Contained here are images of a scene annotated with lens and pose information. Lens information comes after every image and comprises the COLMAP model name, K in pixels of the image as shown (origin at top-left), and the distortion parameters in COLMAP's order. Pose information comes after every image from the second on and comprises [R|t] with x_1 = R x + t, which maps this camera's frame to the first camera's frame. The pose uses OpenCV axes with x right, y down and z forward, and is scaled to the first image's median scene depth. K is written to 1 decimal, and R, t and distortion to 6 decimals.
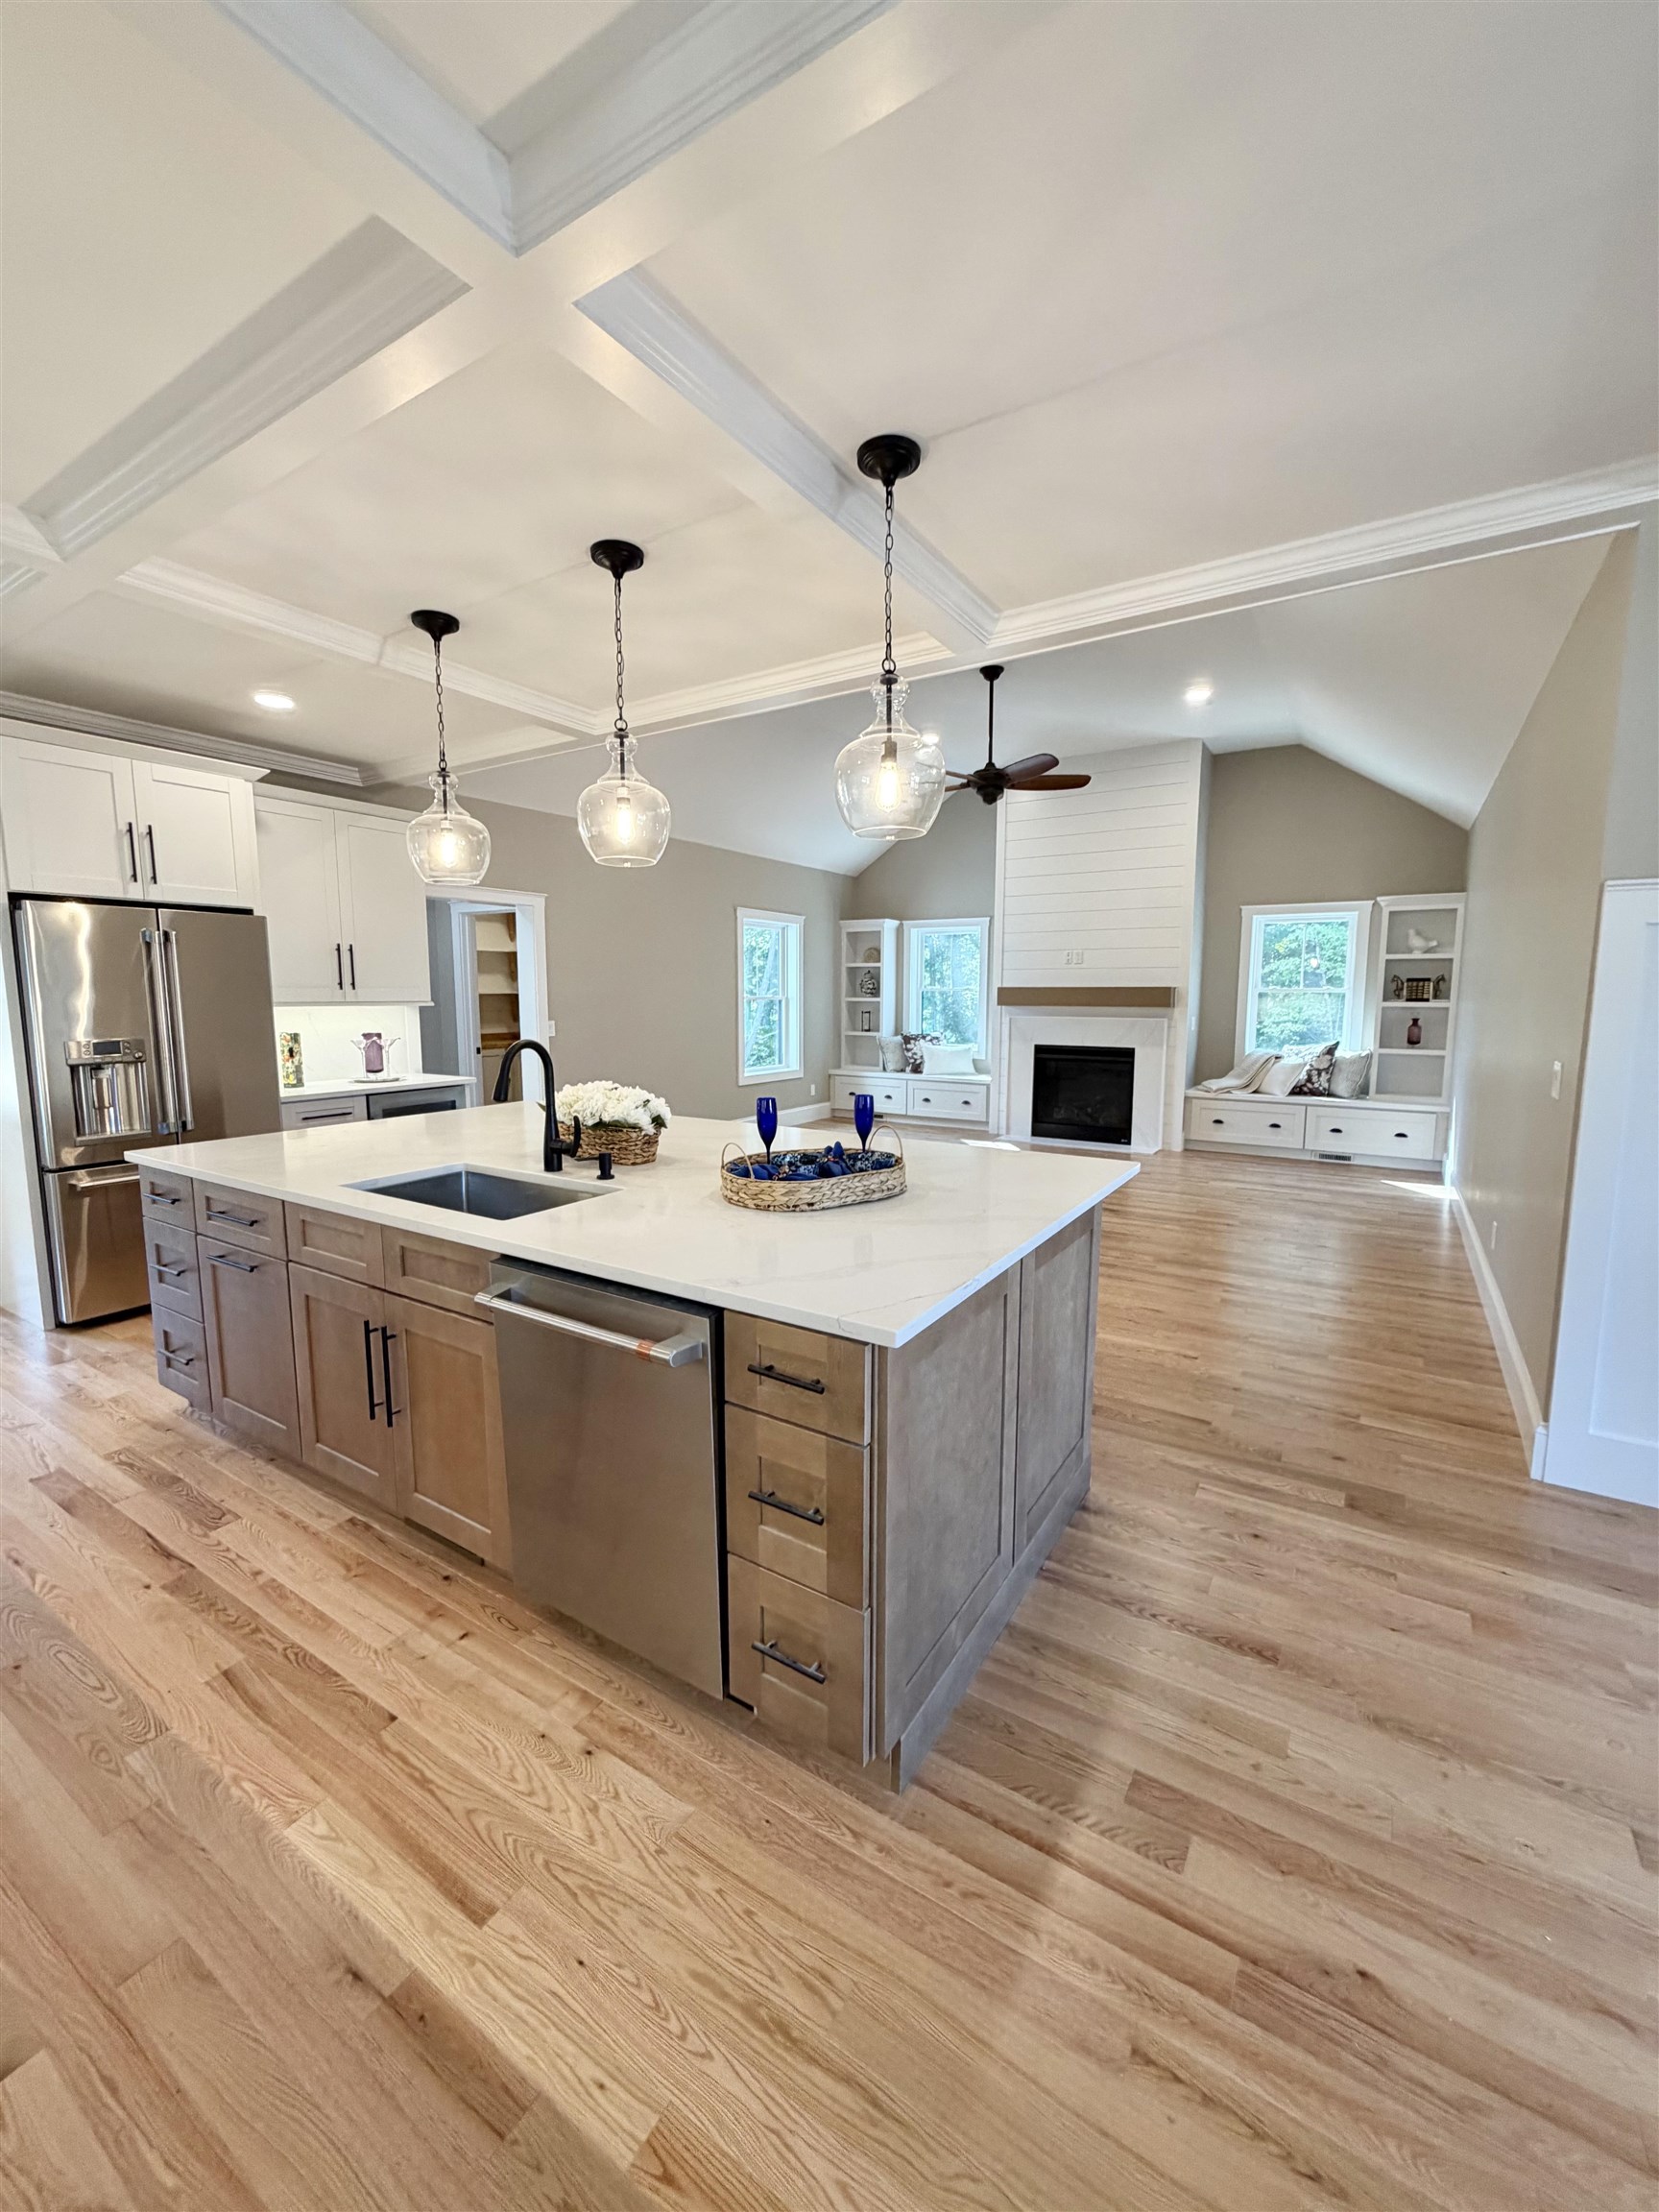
lens RADIAL K [[883.6, 0, 831.4], [0, 883.6, 1091.2], [0, 0, 1]] dist [-0.000990, -0.000310]
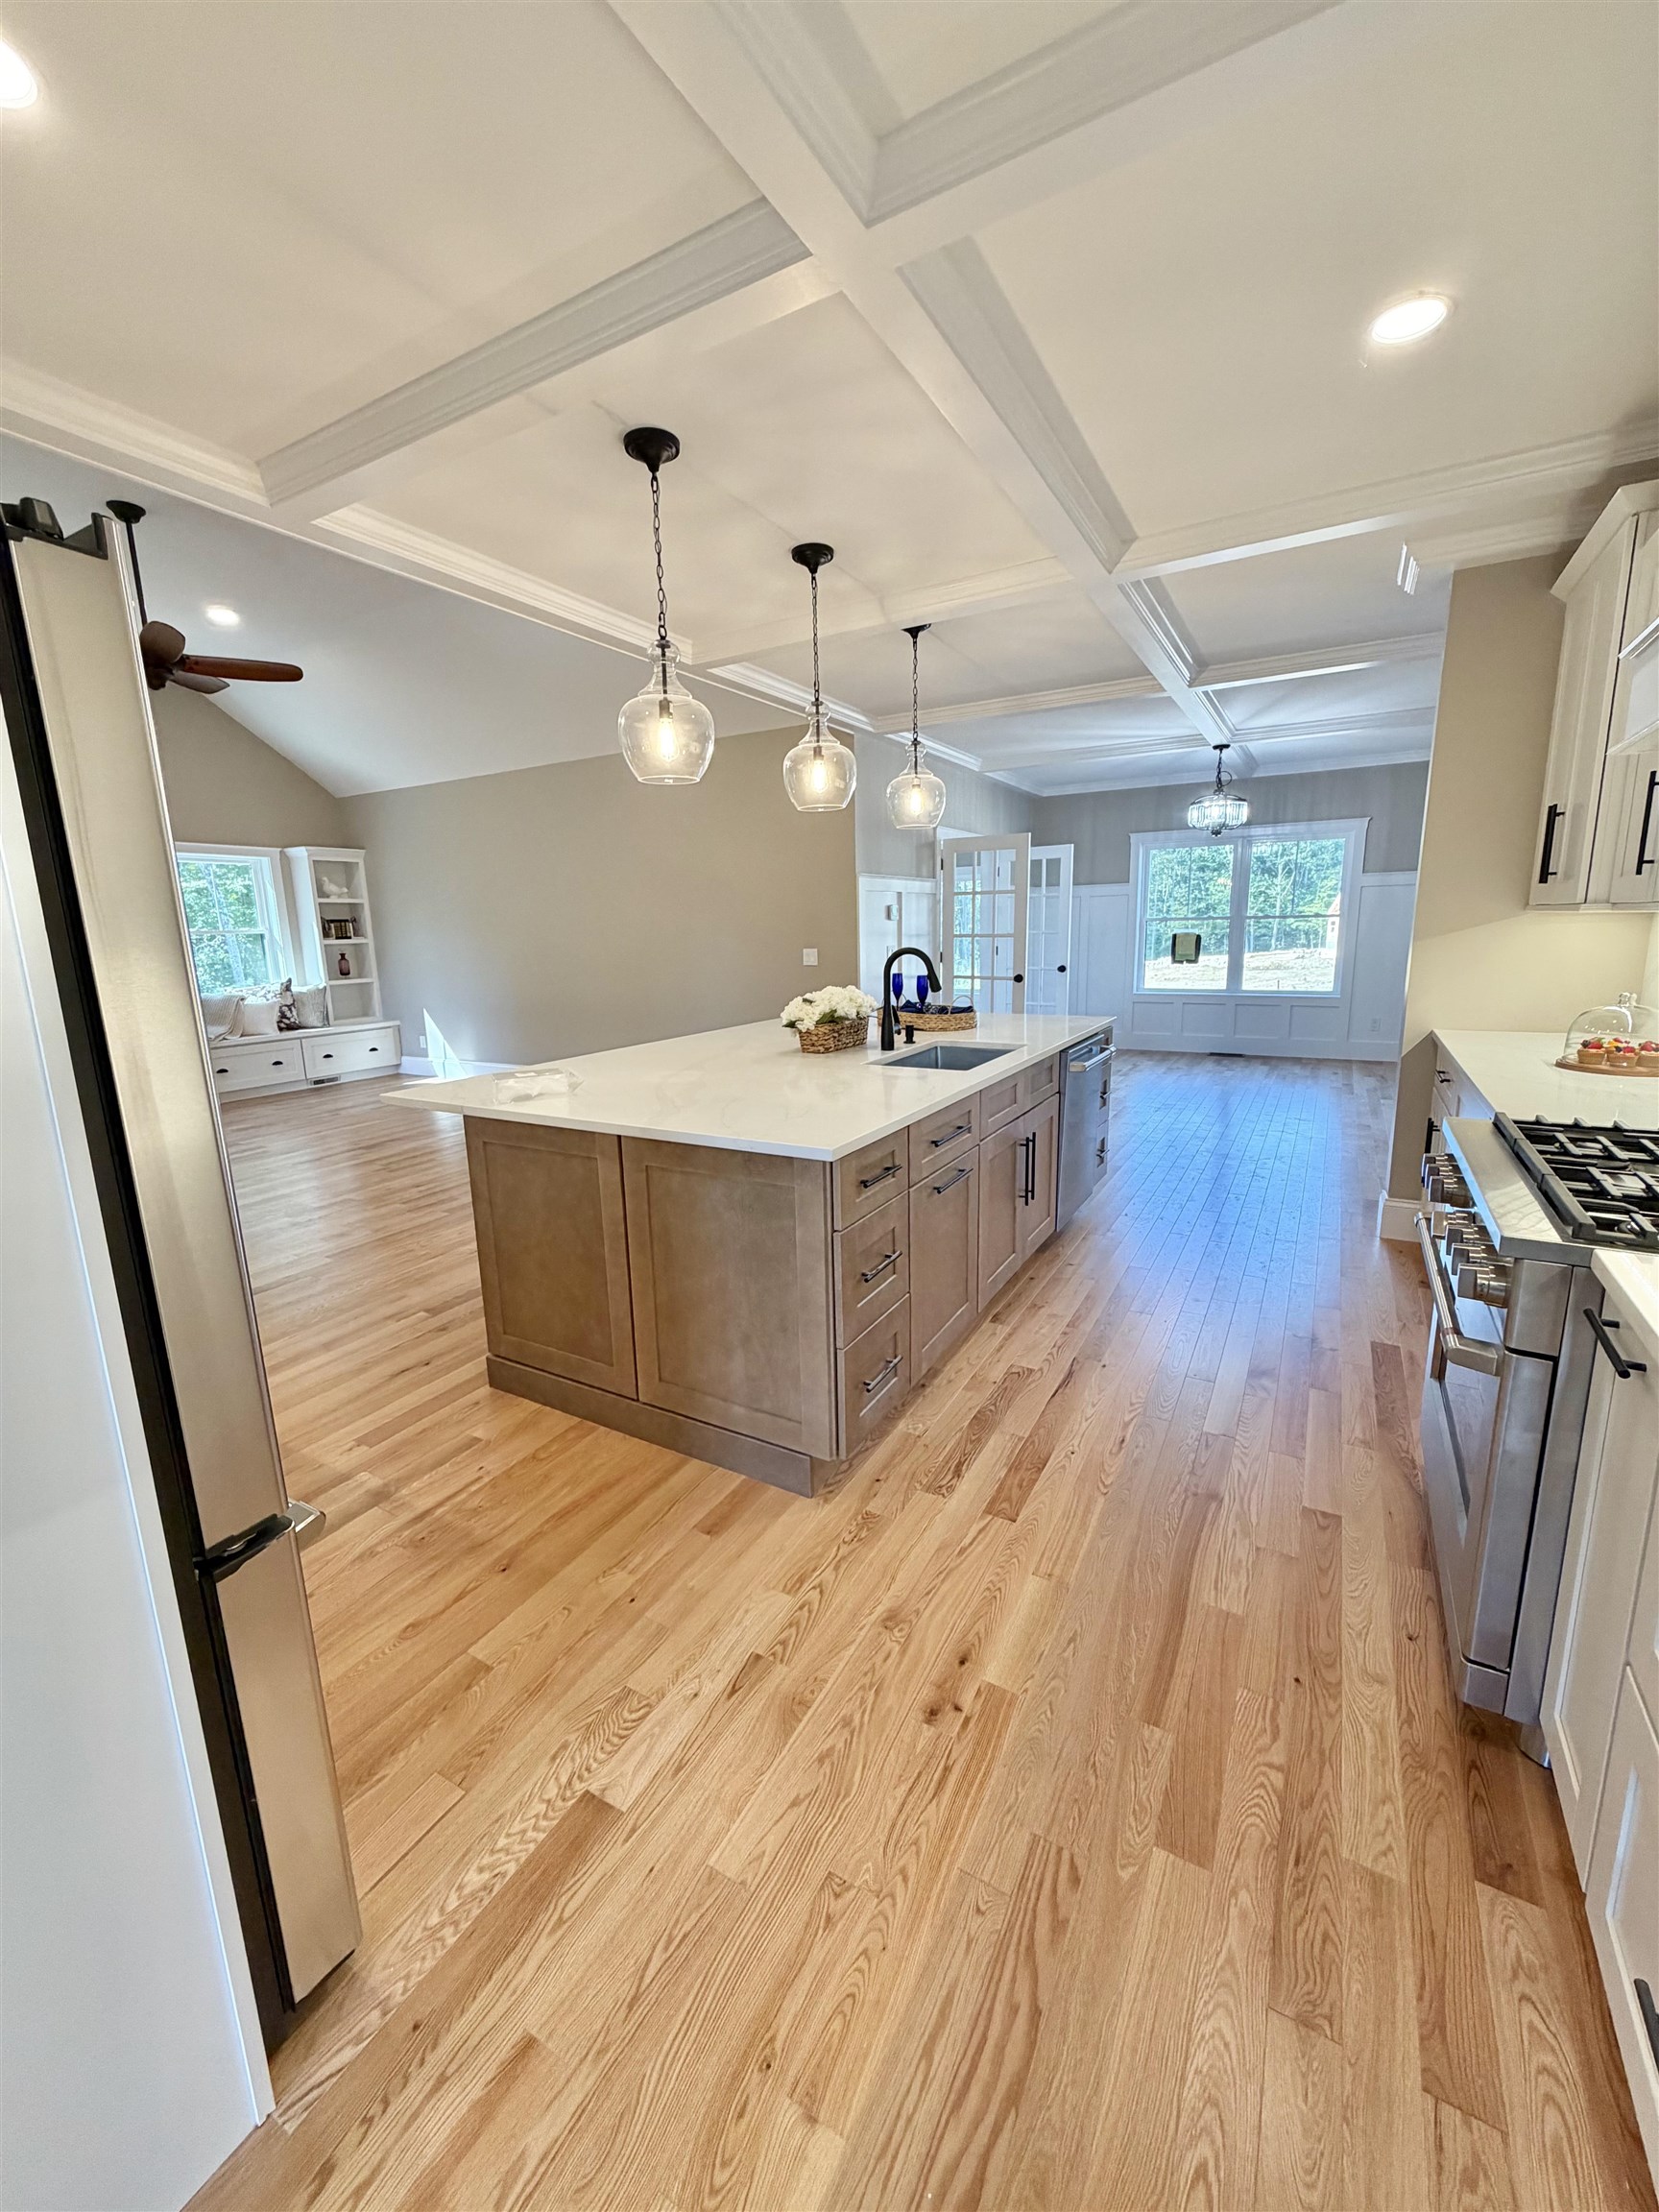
lens RADIAL K [[883.6, 0, 830.0], [0, 883.6, 1098.6], [0, 0, 1]] dist [-0.000990, -0.000310]
pose [[-0.046700, -0.194876, 0.979715, -0.577368], [0.136637, 0.970320, 0.199520, -0.040748], [-0.989520, 0.143183, -0.018687, 0.403219]]
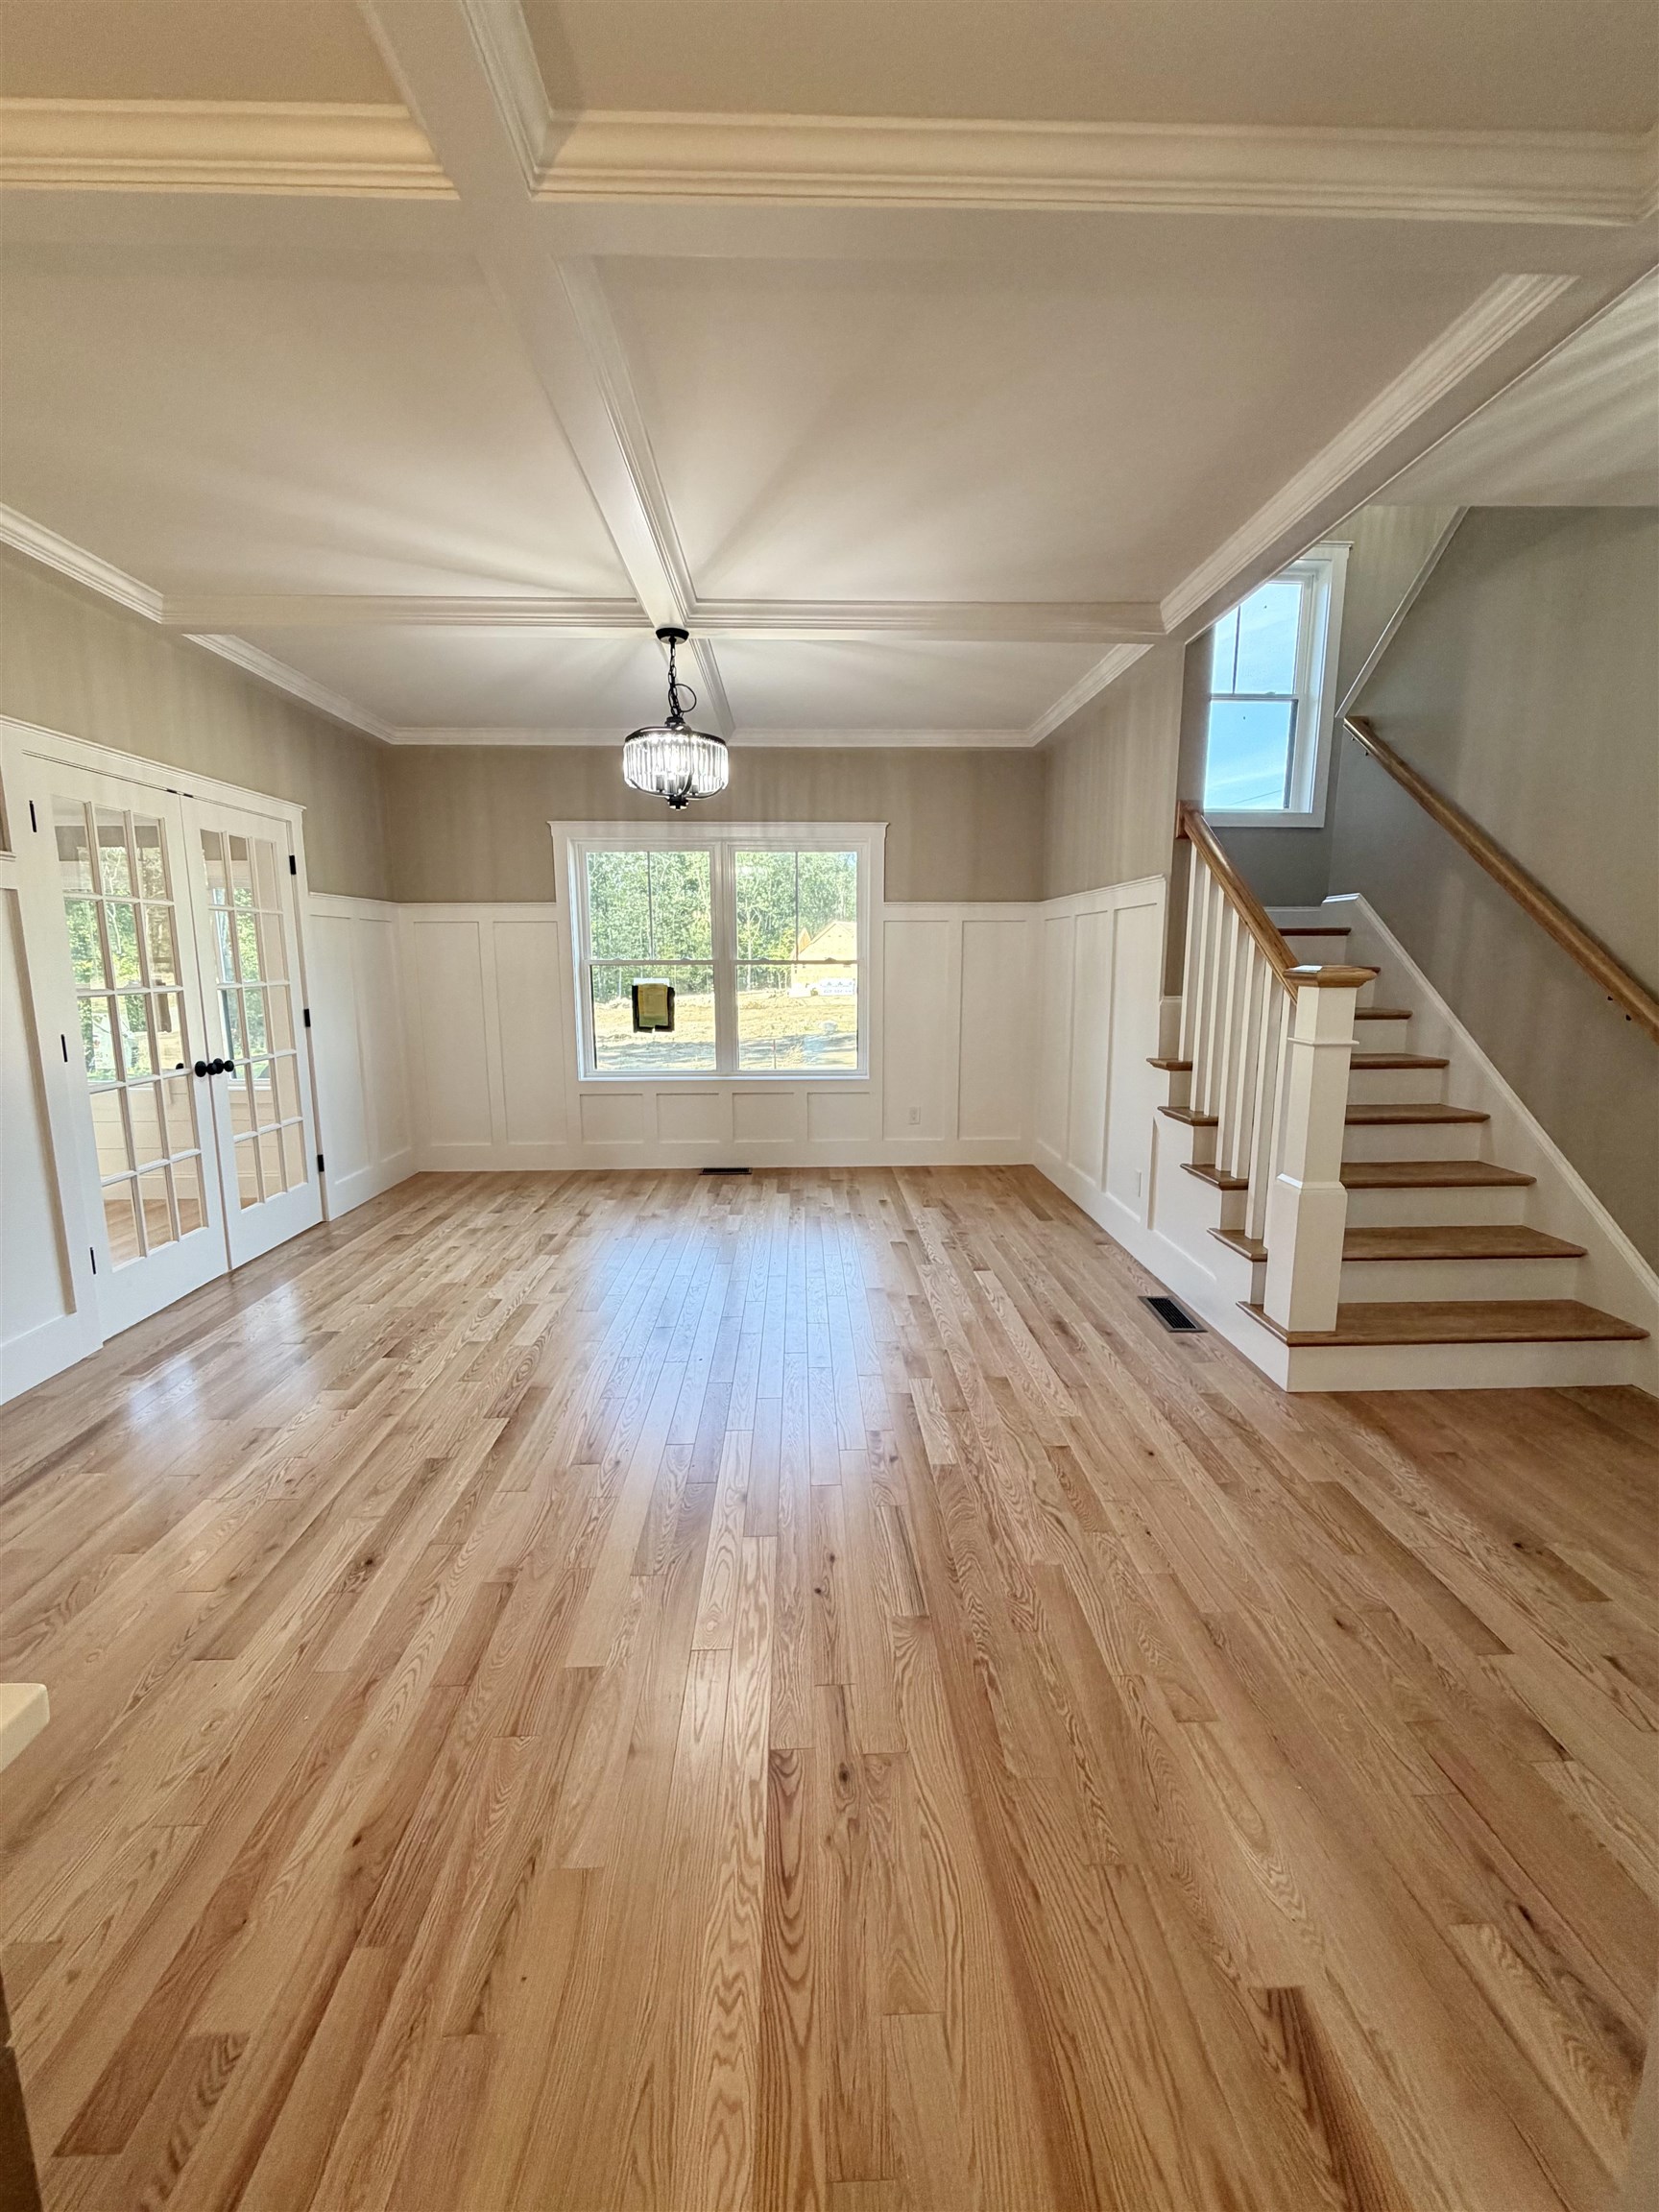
lens RADIAL K [[883.6, 0, 829.9], [0, 883.6, 1103.9], [0, 0, 1]] dist [-0.000990, -0.000310]
pose [[-0.562527, -0.136387, 0.815452, -0.087218], [0.097460, 0.968485, 0.229213, -0.012621], [-0.821015, 0.208413, -0.531506, 0.162535]]
